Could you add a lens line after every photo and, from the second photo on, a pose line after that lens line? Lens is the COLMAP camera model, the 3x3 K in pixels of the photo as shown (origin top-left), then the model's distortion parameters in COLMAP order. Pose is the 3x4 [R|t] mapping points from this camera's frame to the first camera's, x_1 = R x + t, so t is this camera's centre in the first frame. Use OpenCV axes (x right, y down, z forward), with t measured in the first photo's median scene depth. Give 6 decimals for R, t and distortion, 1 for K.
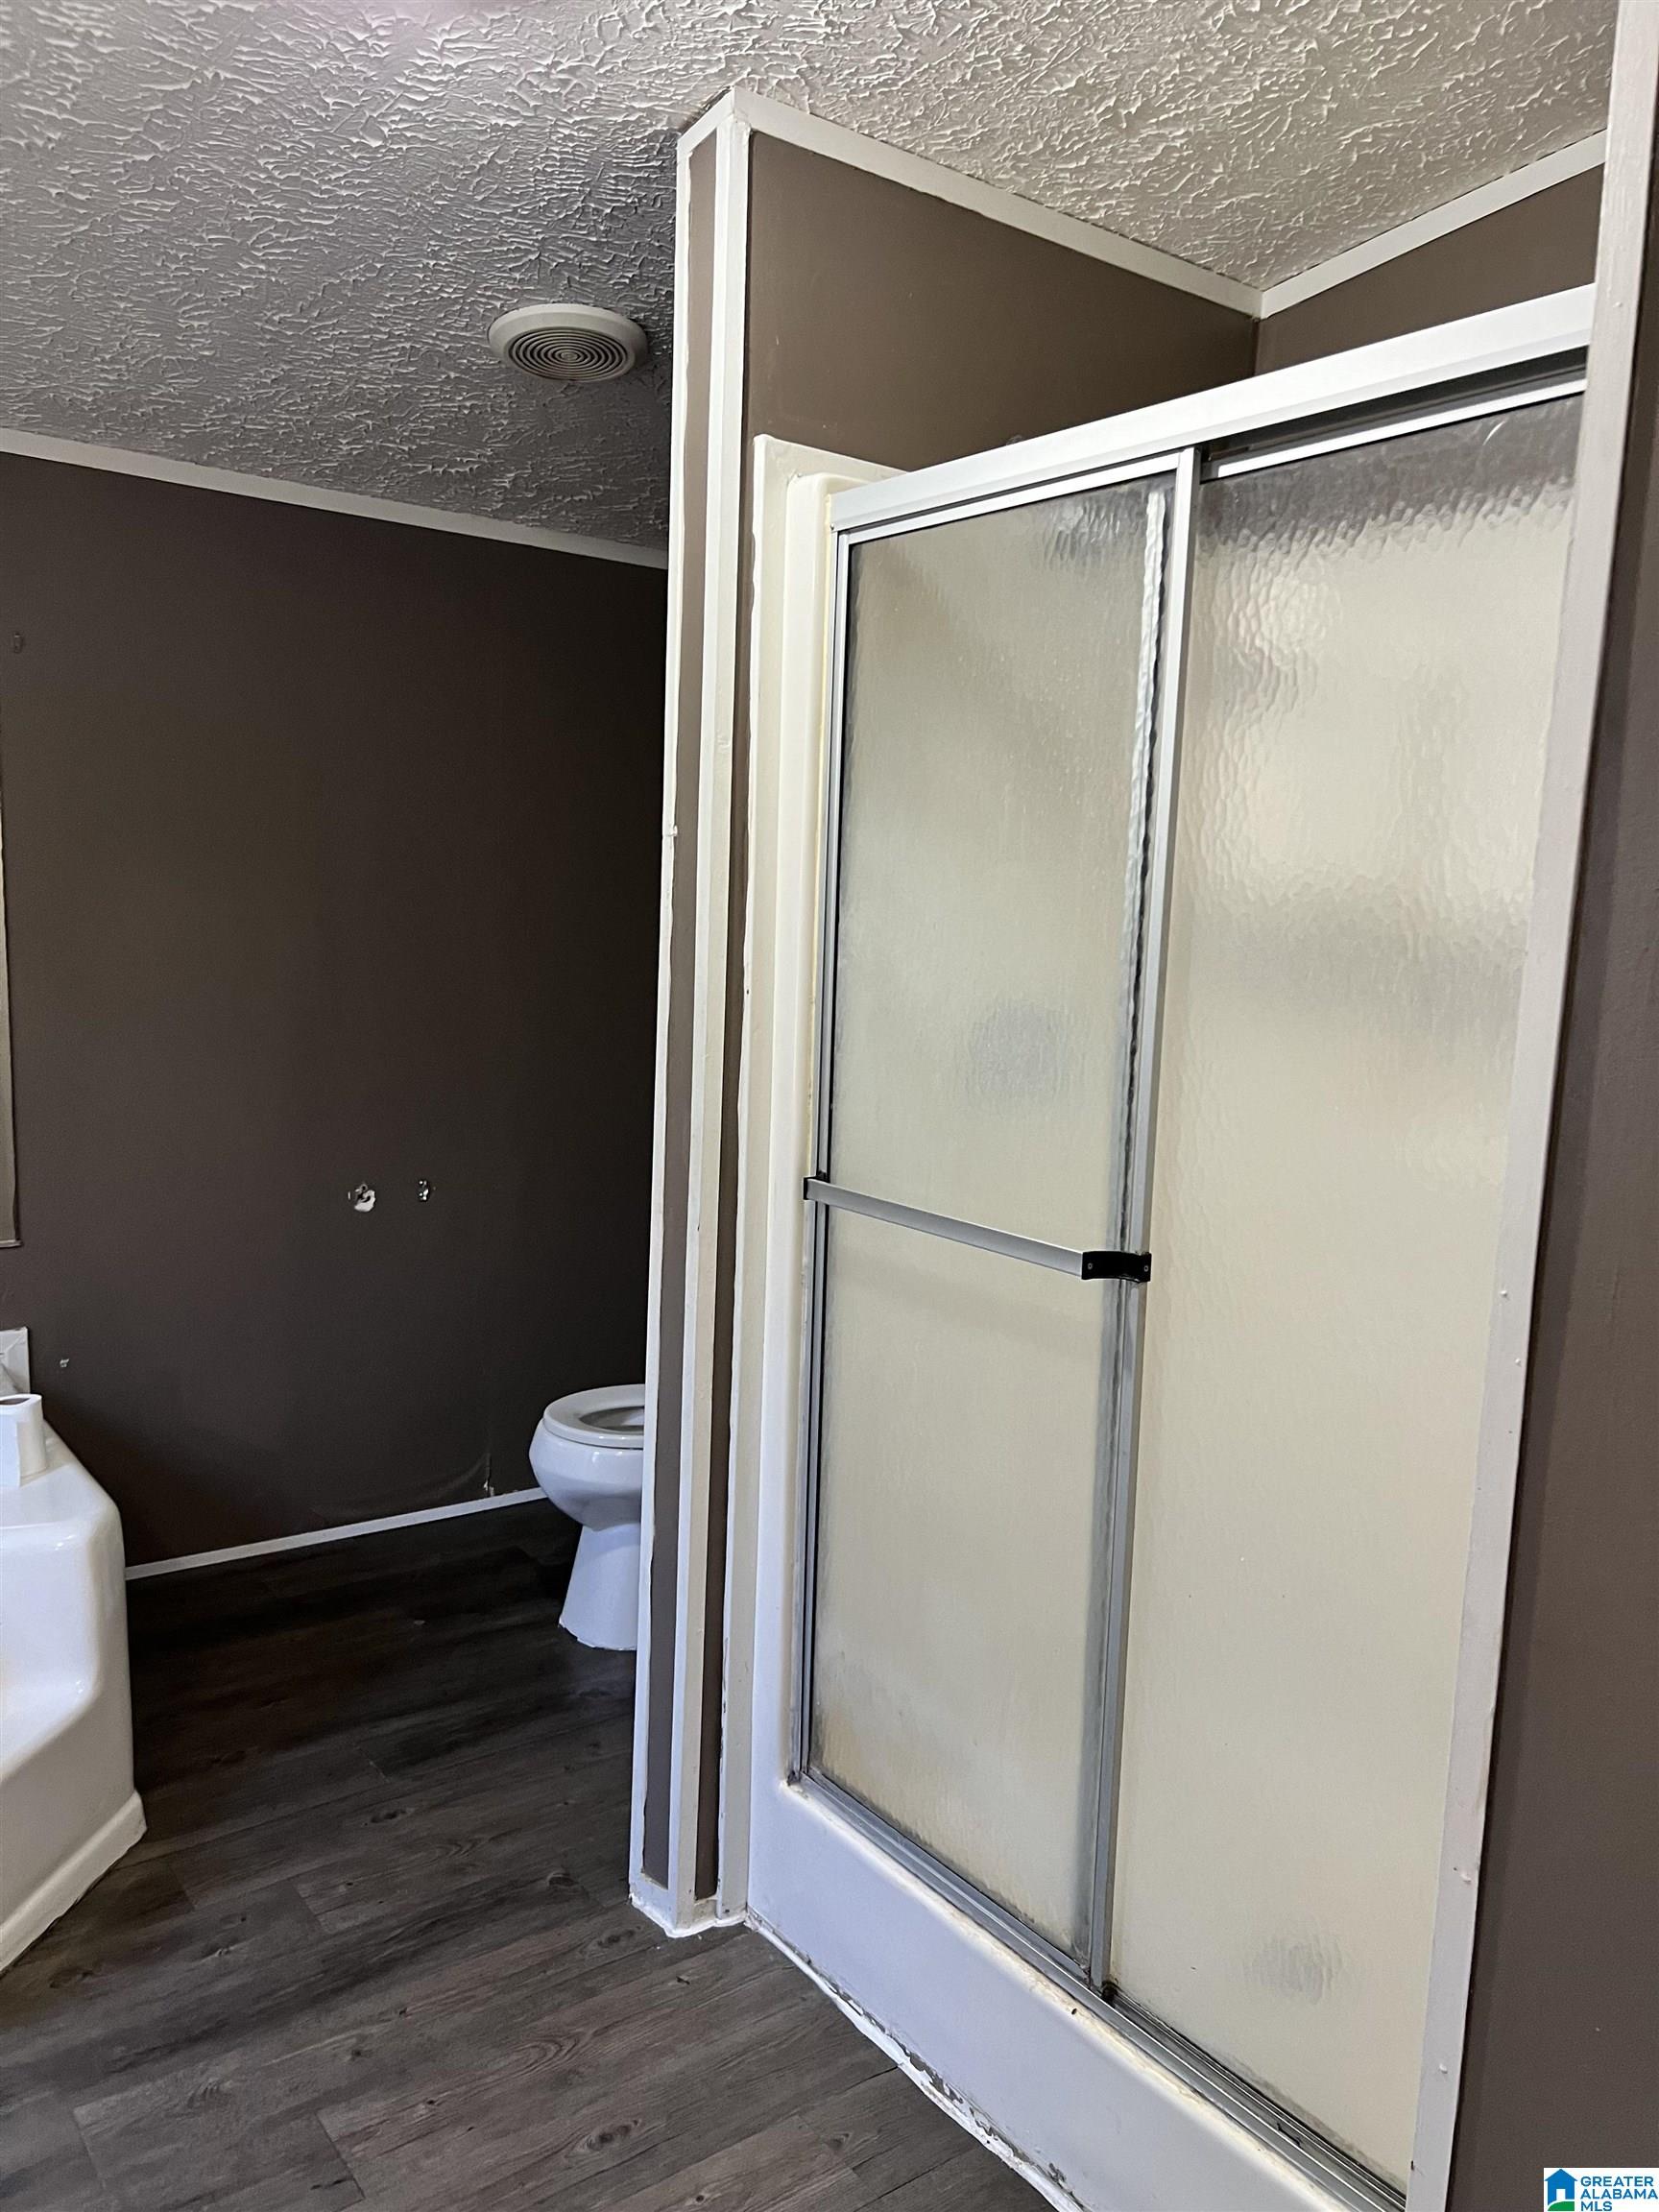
lens RADIAL K [[1666.2, 0, 814.3], [0, 1666.2, 1113.1], [0, 0, 1]] dist [0.046579, -0.052273]
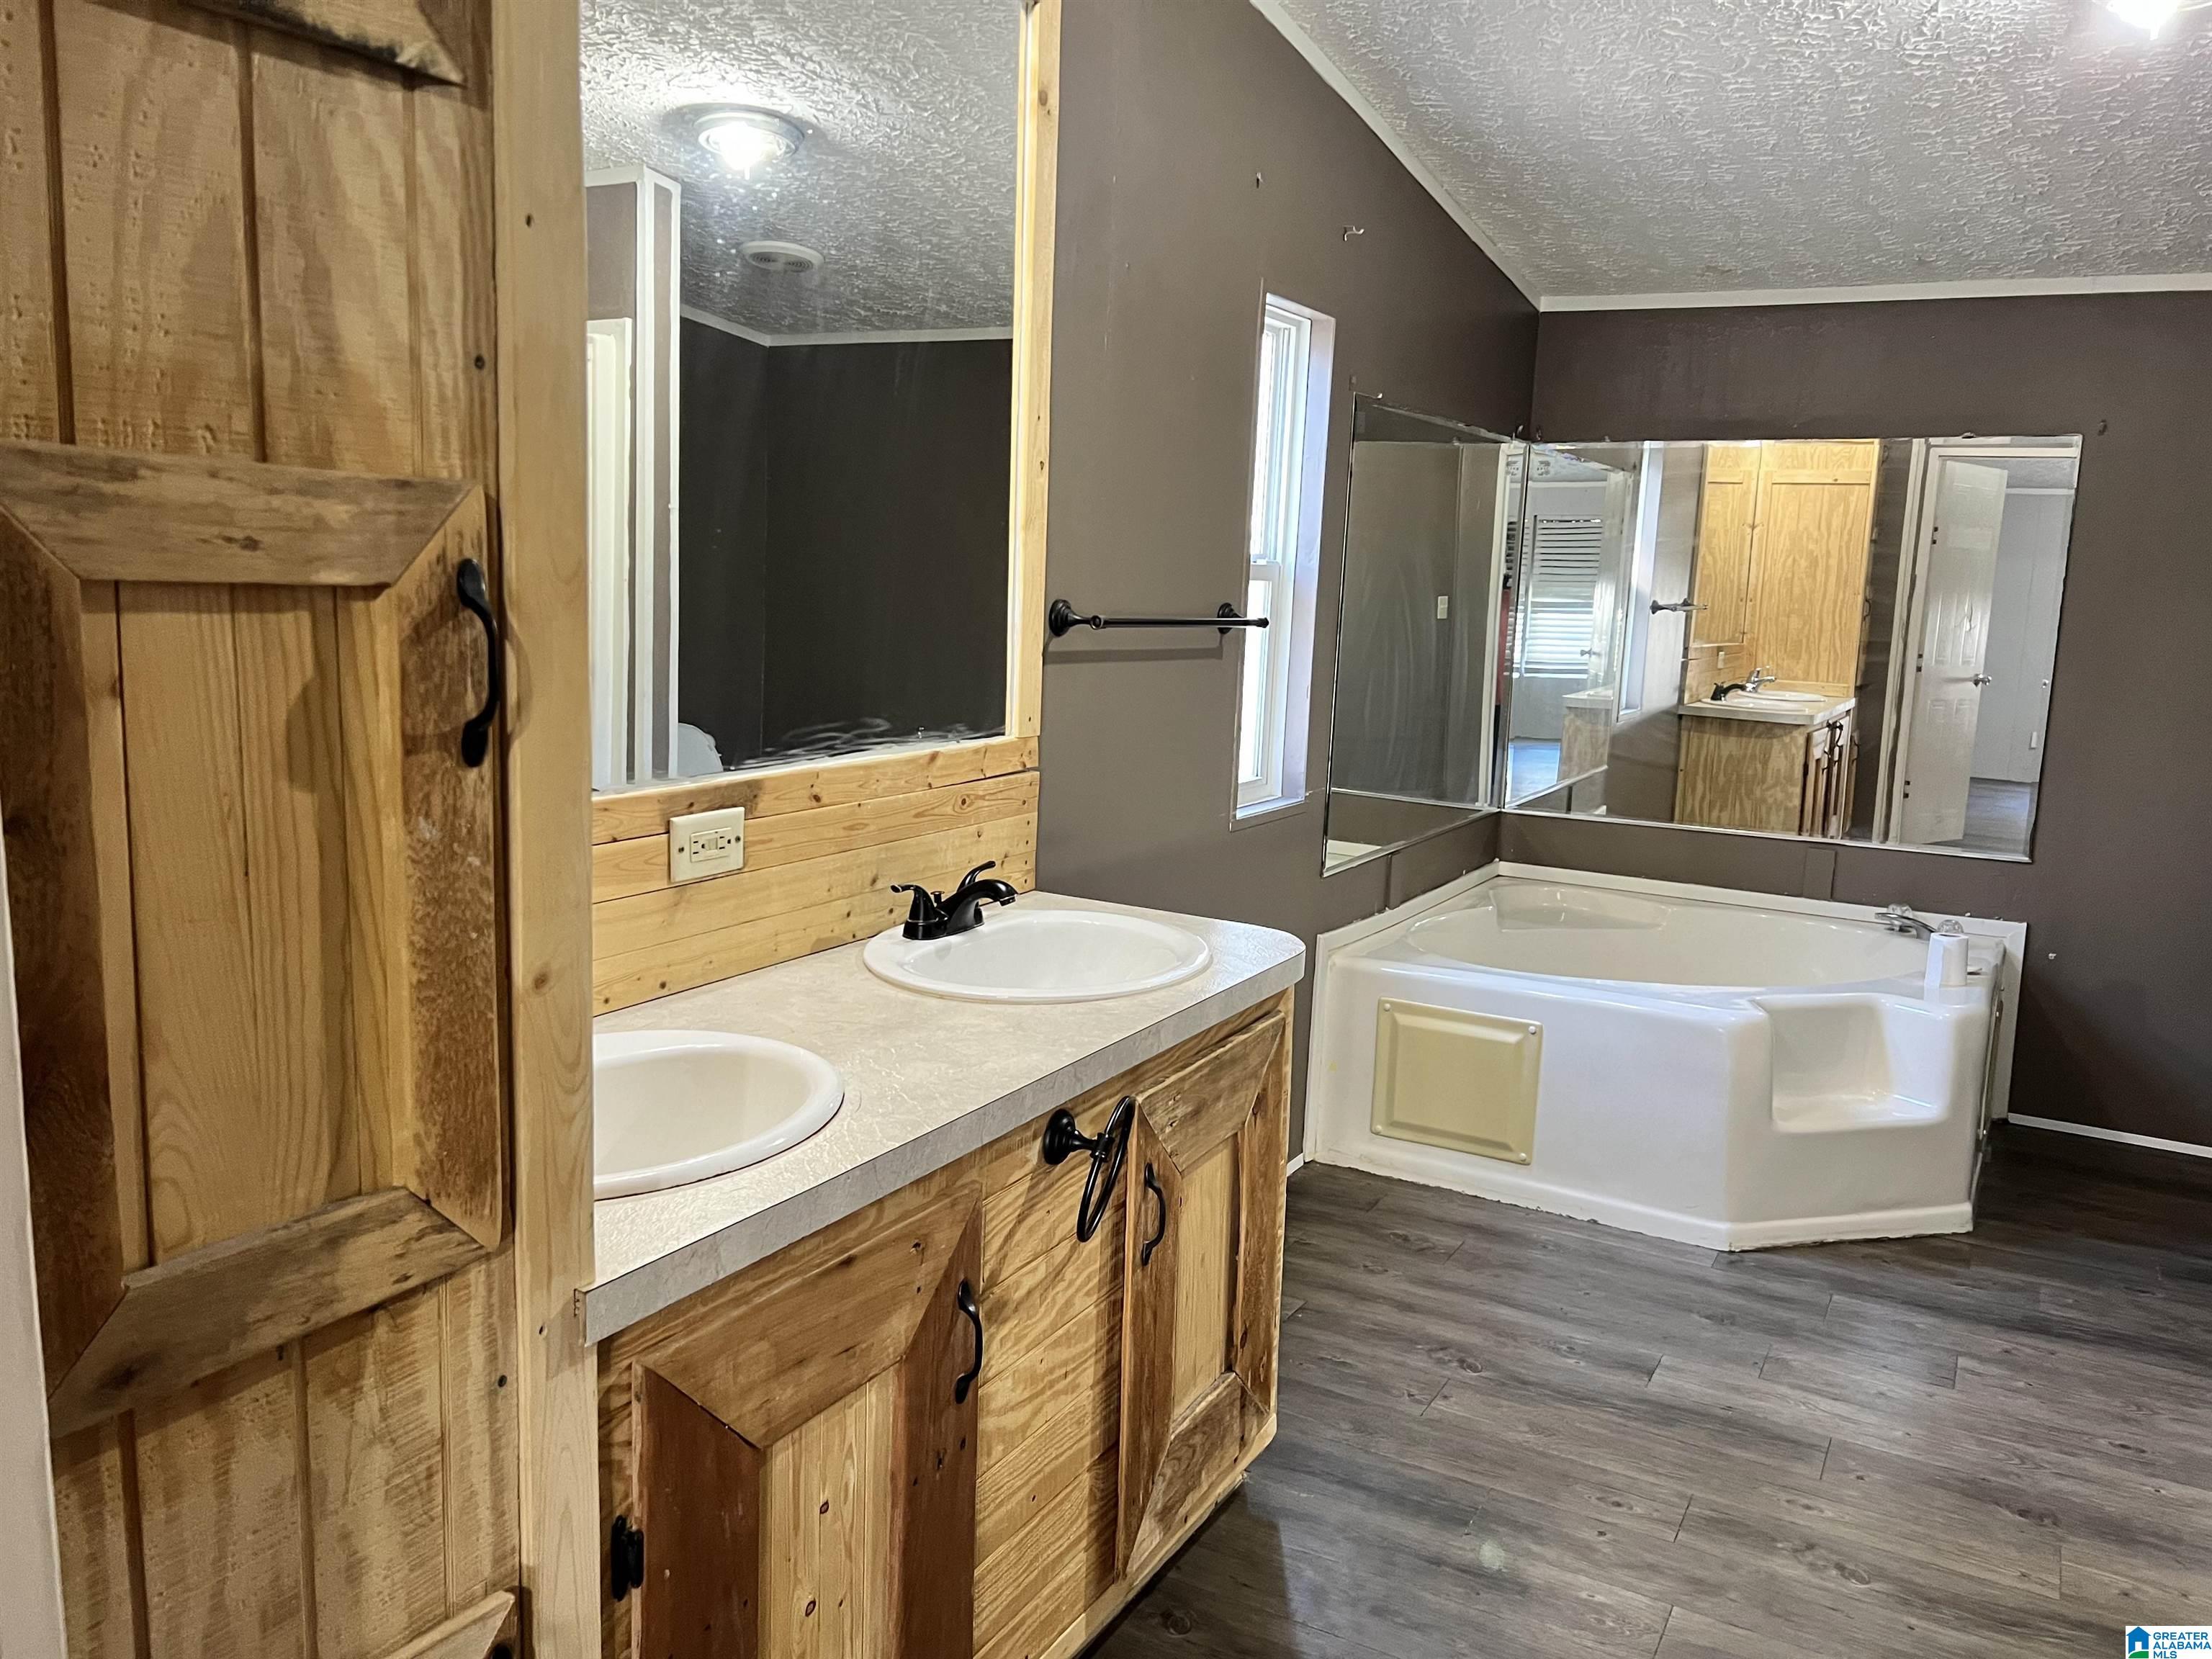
lens RADIAL K [[1666.2, 0, 1102.8], [0, 1666.2, 826.7], [0, 0, 1]] dist [0.046579, -0.052273]
pose [[0.414145, 0.123618, -0.901777, 0.624189], [-0.147933, 0.986703, 0.067320, 0.094854], [0.898109, 0.105523, 0.426926, -0.386673]]
